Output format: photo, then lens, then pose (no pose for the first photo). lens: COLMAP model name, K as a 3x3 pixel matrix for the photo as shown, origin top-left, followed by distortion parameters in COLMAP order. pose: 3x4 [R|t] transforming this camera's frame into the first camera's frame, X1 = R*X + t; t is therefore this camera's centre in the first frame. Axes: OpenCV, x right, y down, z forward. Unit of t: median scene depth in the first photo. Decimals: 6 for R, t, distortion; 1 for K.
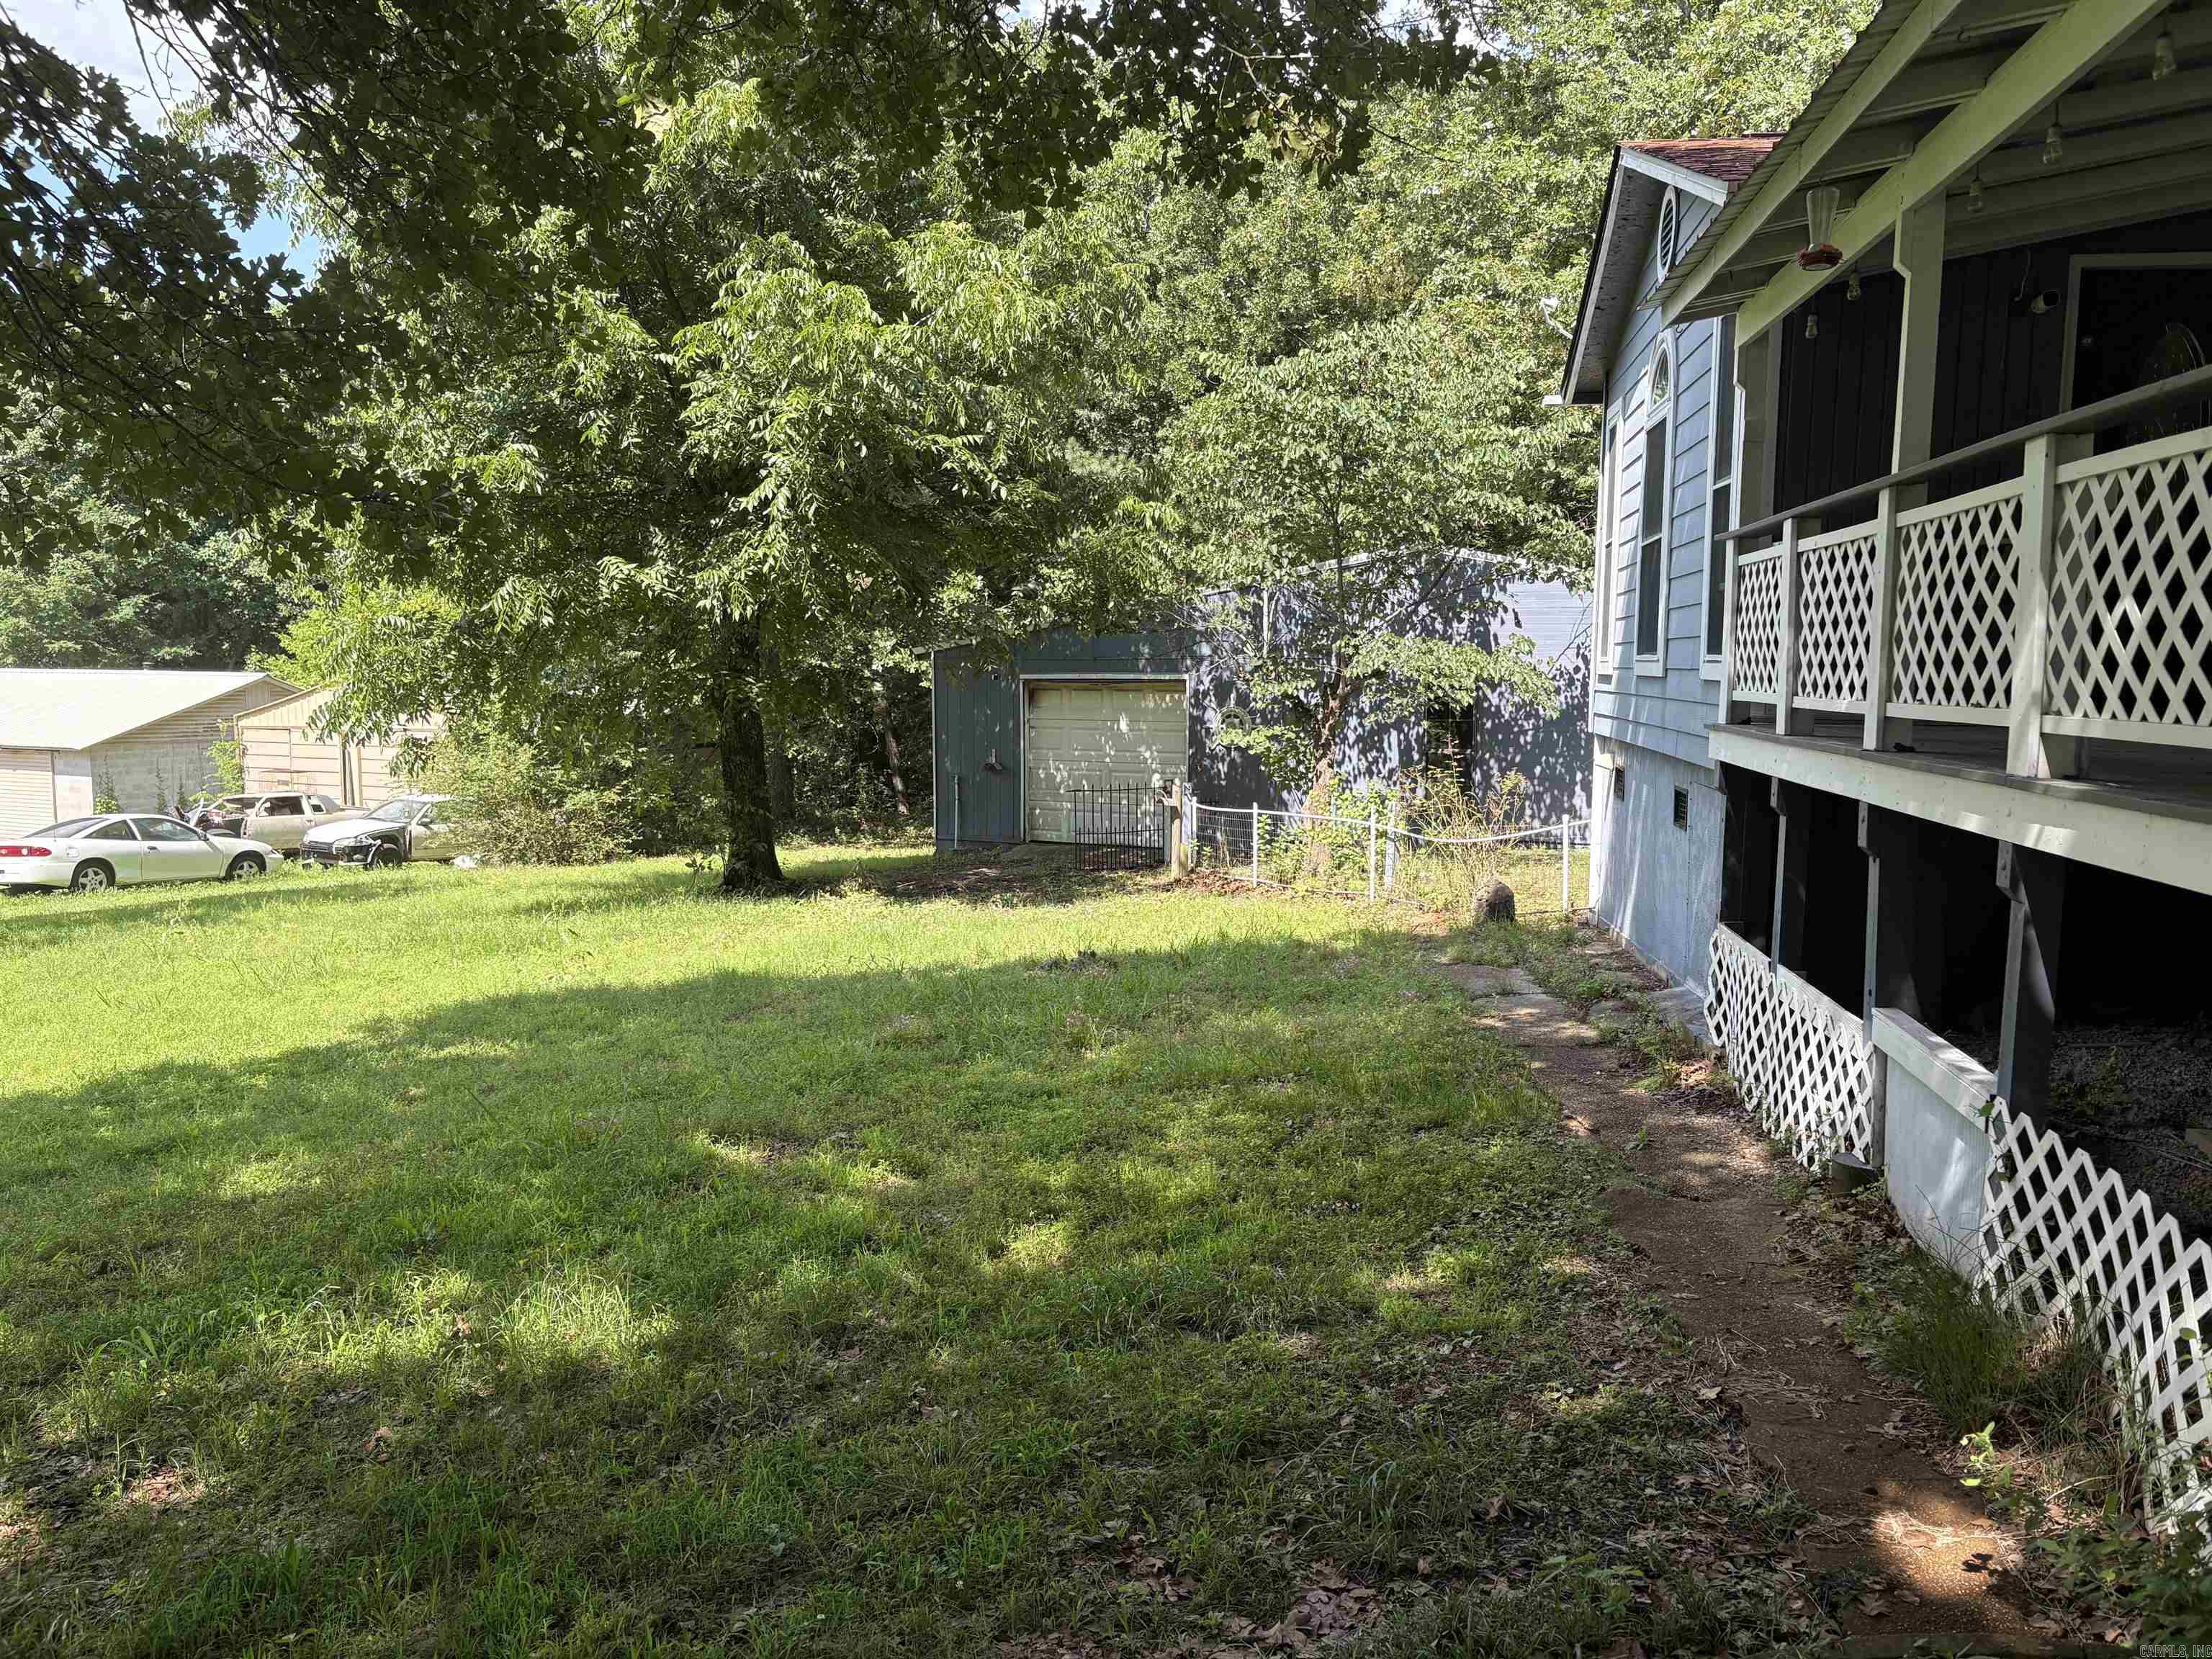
lens RADIAL K [[1641.5, 0, 1106.0], [0, 1641.5, 836.9], [0, 0, 1]] dist [0.004704, -0.002785]
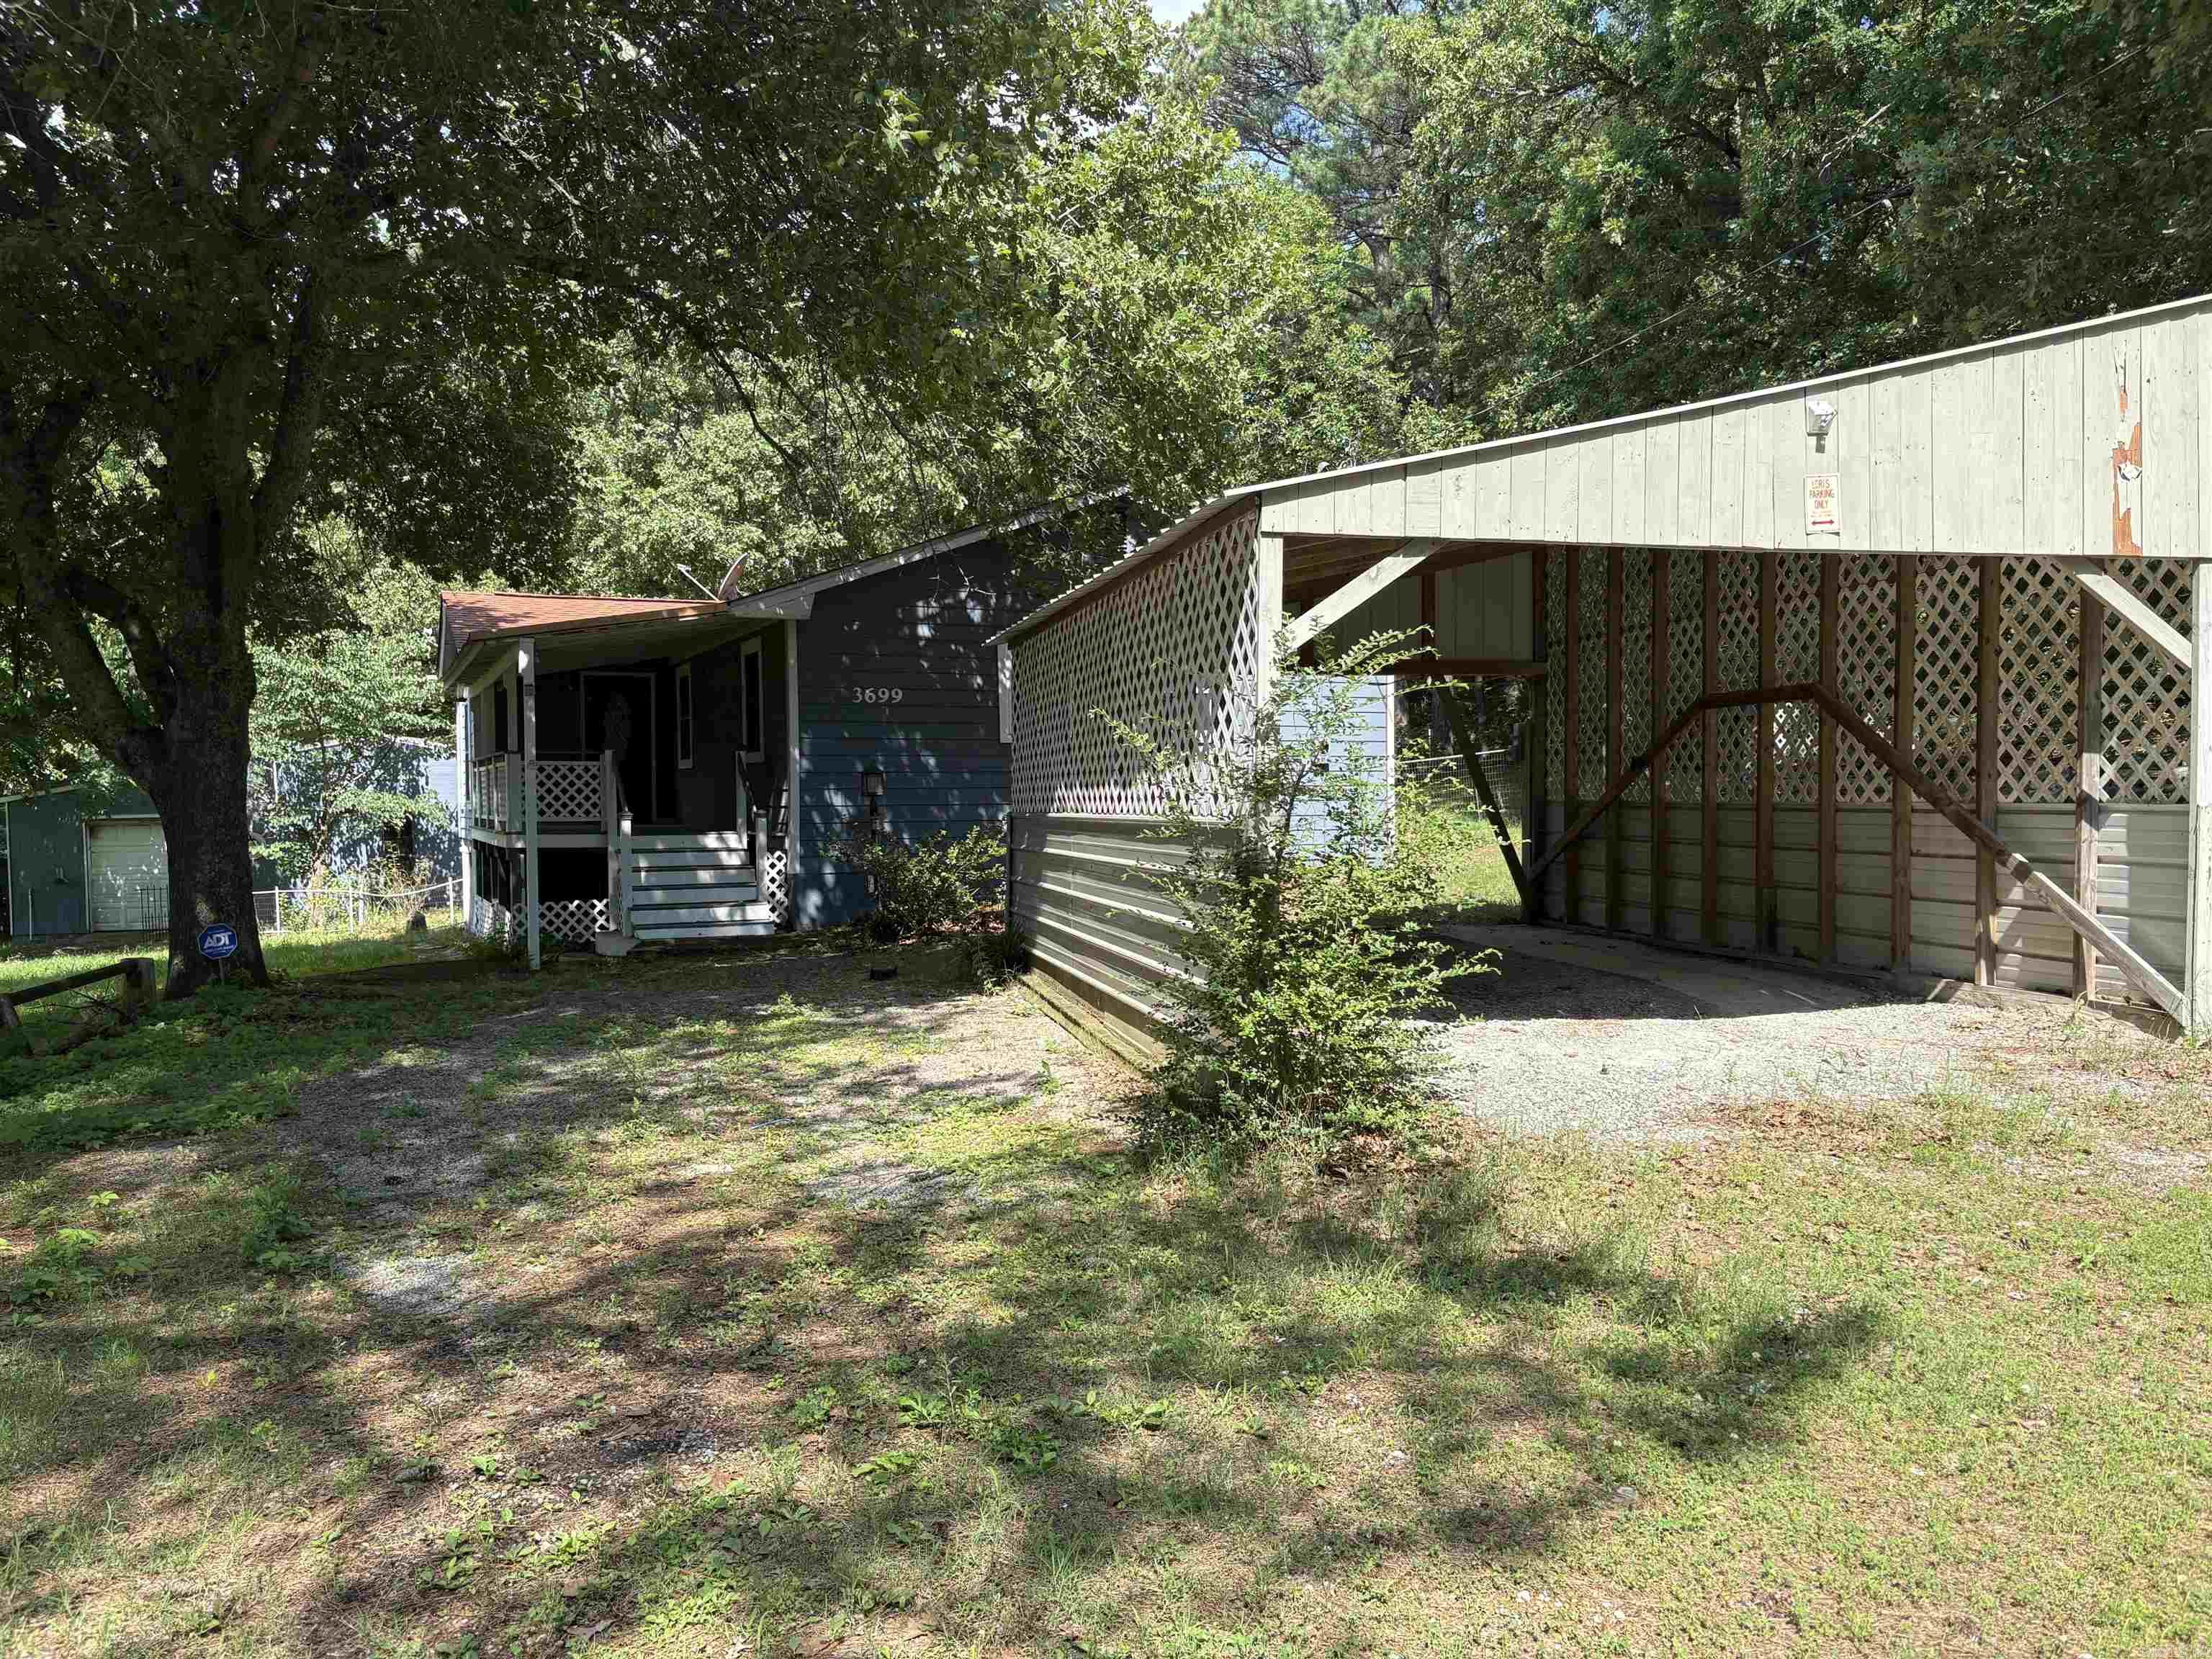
lens RADIAL K [[1641.5, 0, 1122.7], [0, 1641.5, 847.7], [0, 0, 1]] dist [0.004704, -0.002785]
pose [[0.828526, -0.036083, 0.558787, -0.539062], [0.075585, 0.995995, -0.047757, 0.349761], [-0.554825, 0.081804, 0.827935, -3.687264]]
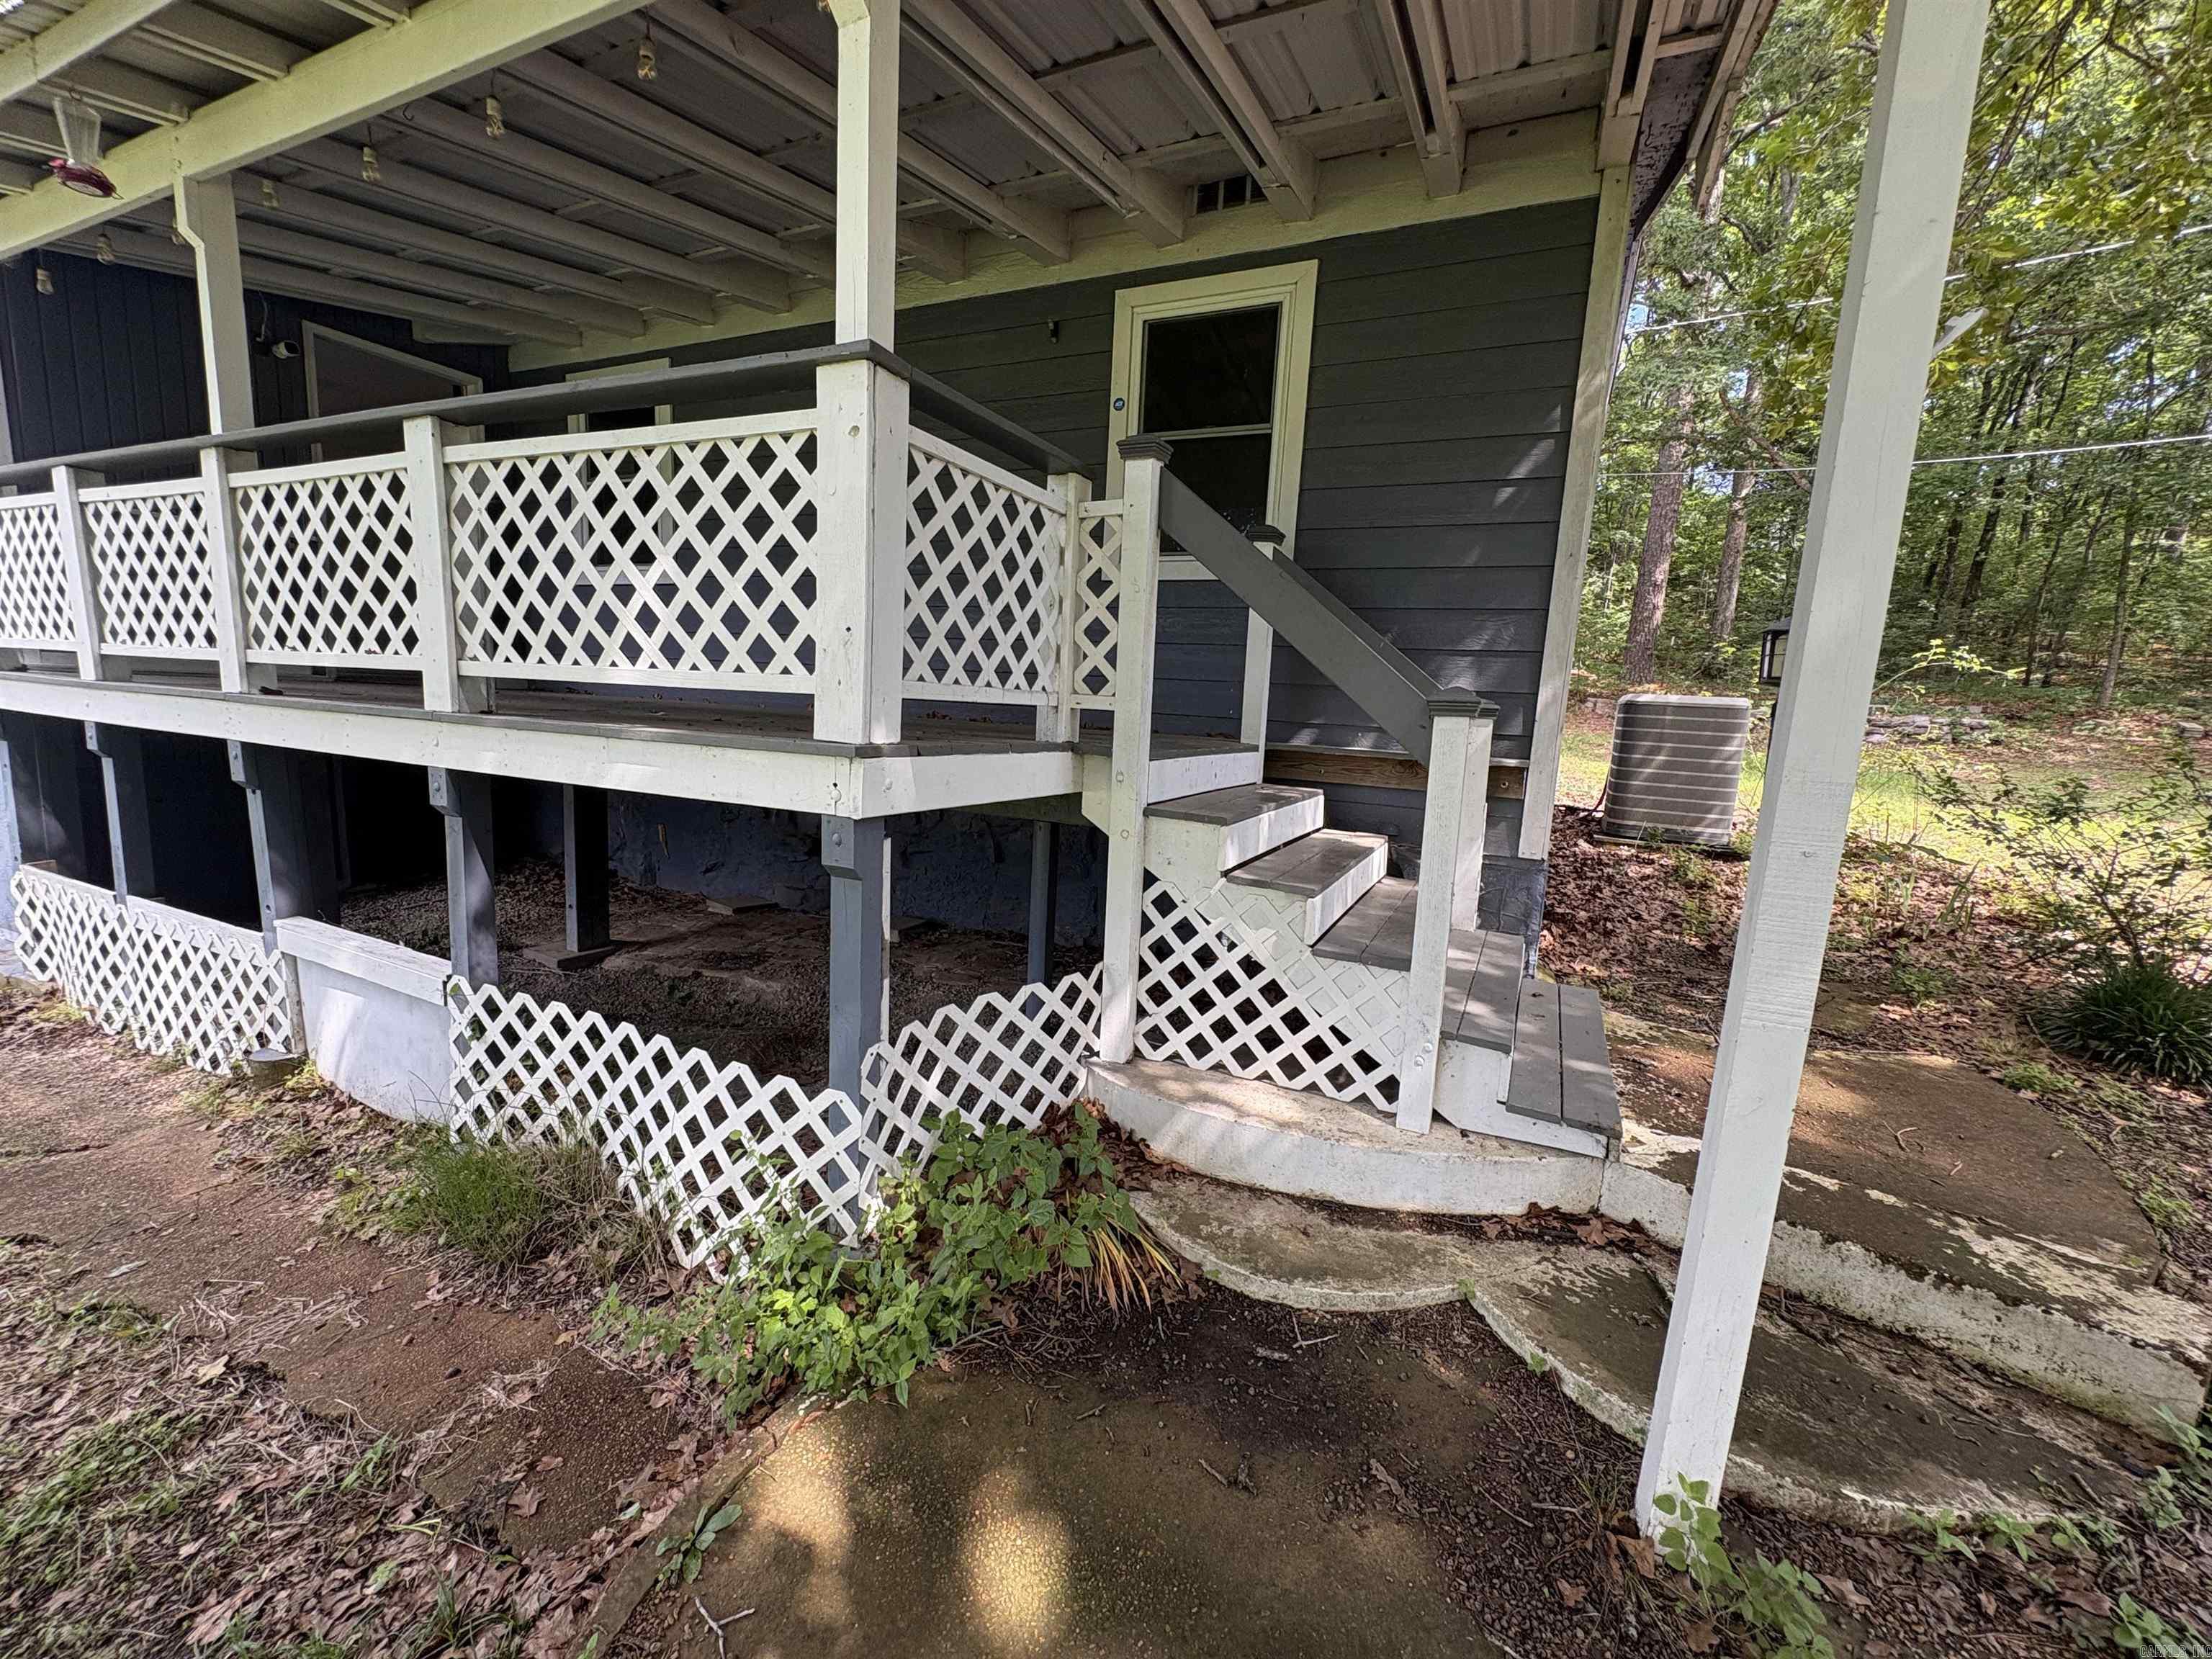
lens RADIAL K [[893.4, 0, 1104.5], [0, 893.4, 823.9], [0, 0, 1]] dist [0.000359, 0.000591]
pose [[0.281776, -0.133784, 0.950107, 0.041037], [0.055991, 0.990837, 0.122914, -0.005823], [-0.957845, 0.018563, 0.286685, 0.229553]]
